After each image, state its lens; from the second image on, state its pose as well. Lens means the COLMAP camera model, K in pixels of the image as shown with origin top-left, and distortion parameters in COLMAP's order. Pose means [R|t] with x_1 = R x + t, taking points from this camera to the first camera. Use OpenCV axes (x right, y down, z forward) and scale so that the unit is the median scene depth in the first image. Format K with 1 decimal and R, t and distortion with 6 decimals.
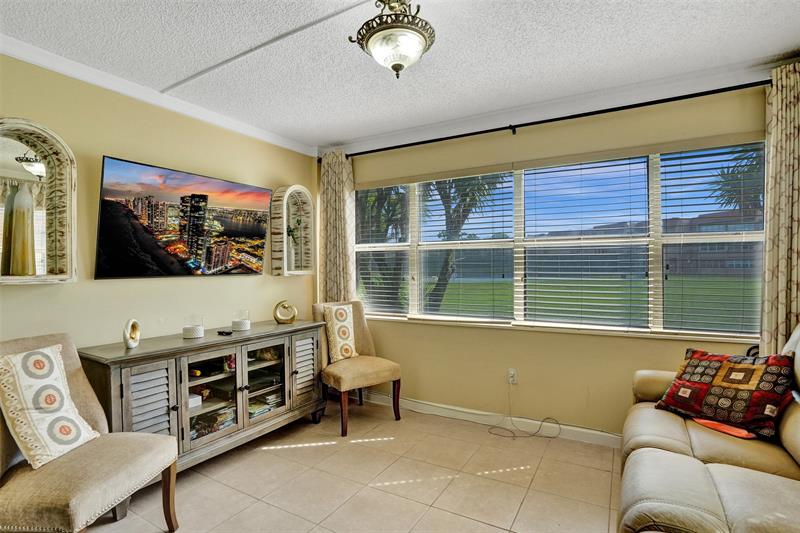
lens RADIAL K [[396.9, 0, 400.0], [0, 396.9, 266.5], [0, 0, 1]] dist [-0.069327, 0.028957]
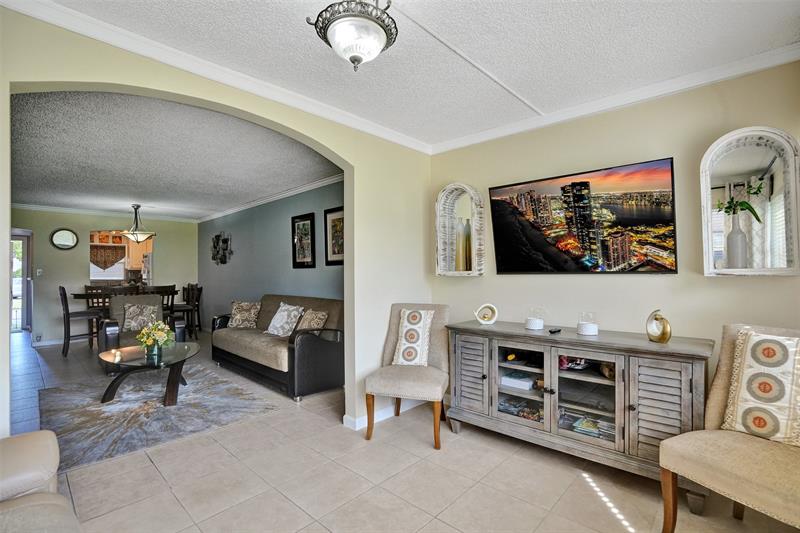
lens RADIAL K [[371.9, 0, 406.1], [0, 371.9, 268.7], [0, 0, 1]] dist [-0.060290, 0.018463]
pose [[-0.213775, 0.005043, -0.976870, 0.482963], [0.014352, 0.999895, 0.002021, 0.004520], [0.976777, -0.013588, -0.213825, 0.745499]]
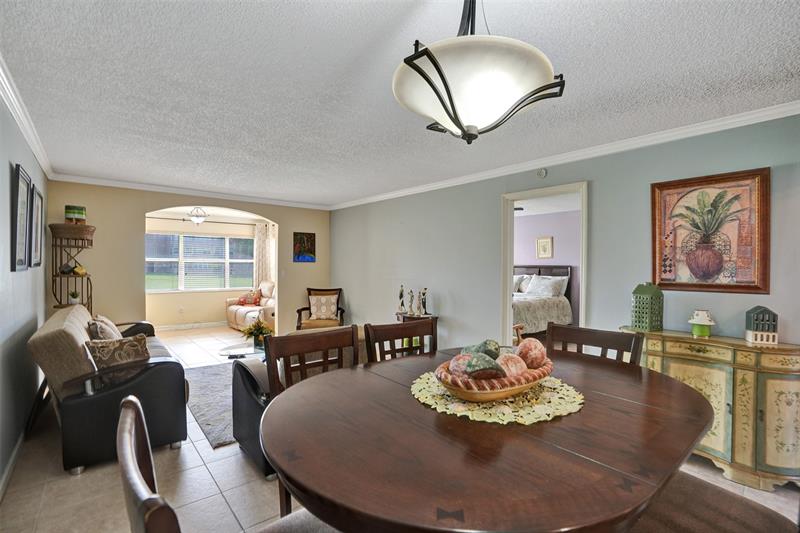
lens RADIAL K [[384.3, 0, 399.1], [0, 384.3, 269.2], [0, 0, 1]] dist [-0.002986, -0.000603]
pose [[0.340643, 0.004268, 0.940183, -1.795881], [-0.010854, 0.999941, -0.000607, -0.017243], [-0.940130, -0.009998, 0.340669, -1.404846]]
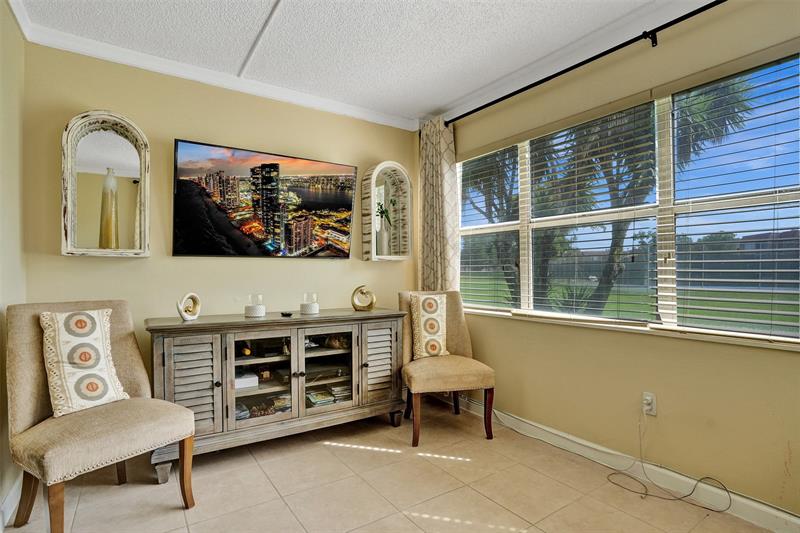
lens RADIAL K [[406.5, 0, 397.6], [0, 406.5, 272.5], [0, 0, 1]] dist [-0.068448, 0.033892]
pose [[0.901535, 0.008481, -0.432624, 0.198256], [-0.005841, 0.999955, 0.007432, 0.052609], [0.432667, -0.004173, 0.901544, 0.205882]]
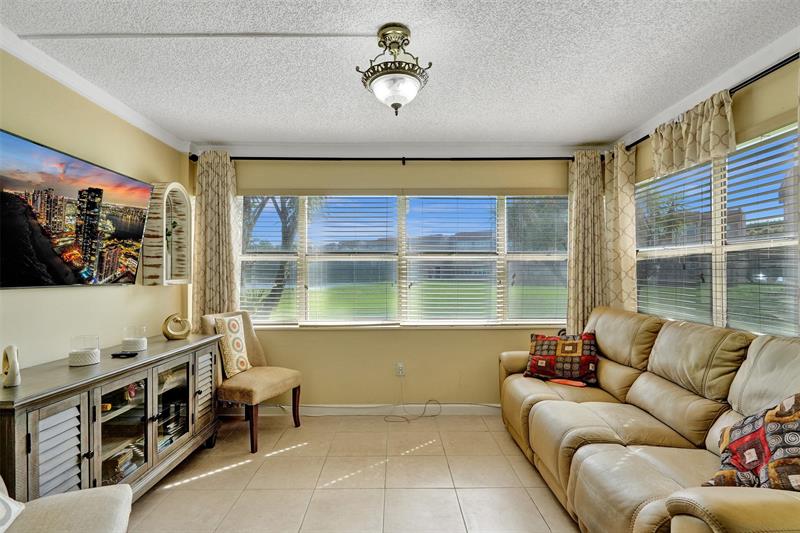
lens RADIAL K [[384.3, 0, 399.1], [0, 384.3, 269.2], [0, 0, 1]] dist [-0.002986, -0.000603]
pose [[0.862109, 0.014813, 0.506507, -0.323645], [-0.006182, 0.999806, -0.018717, 0.000685], [-0.506686, 0.013005, 0.862033, 0.006262]]
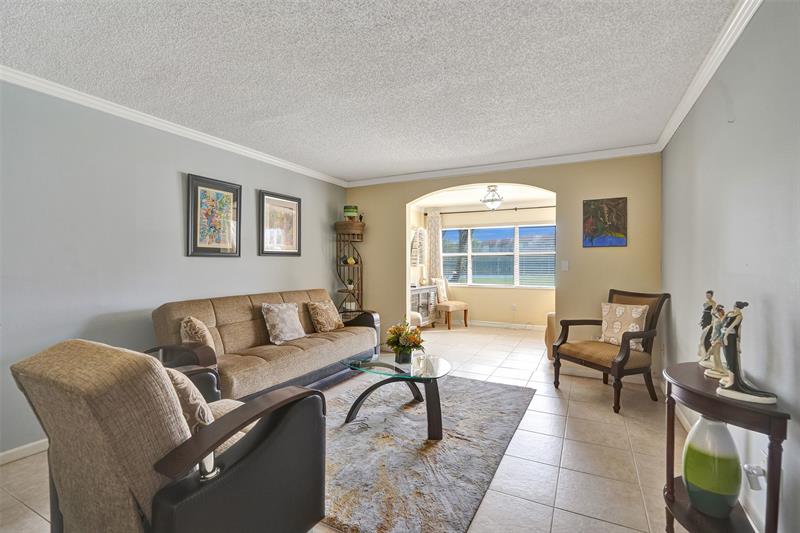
lens RADIAL K [[373.1, 0, 400.0], [0, 373.1, 266.5], [0, 0, 1]] dist [-0.001131, -0.000211]
pose [[0.997989, 0.008829, 0.062773, -0.627362], [-0.009129, 0.999948, 0.004493, 0.017801], [-0.062730, -0.005057, 0.998018, -1.409480]]
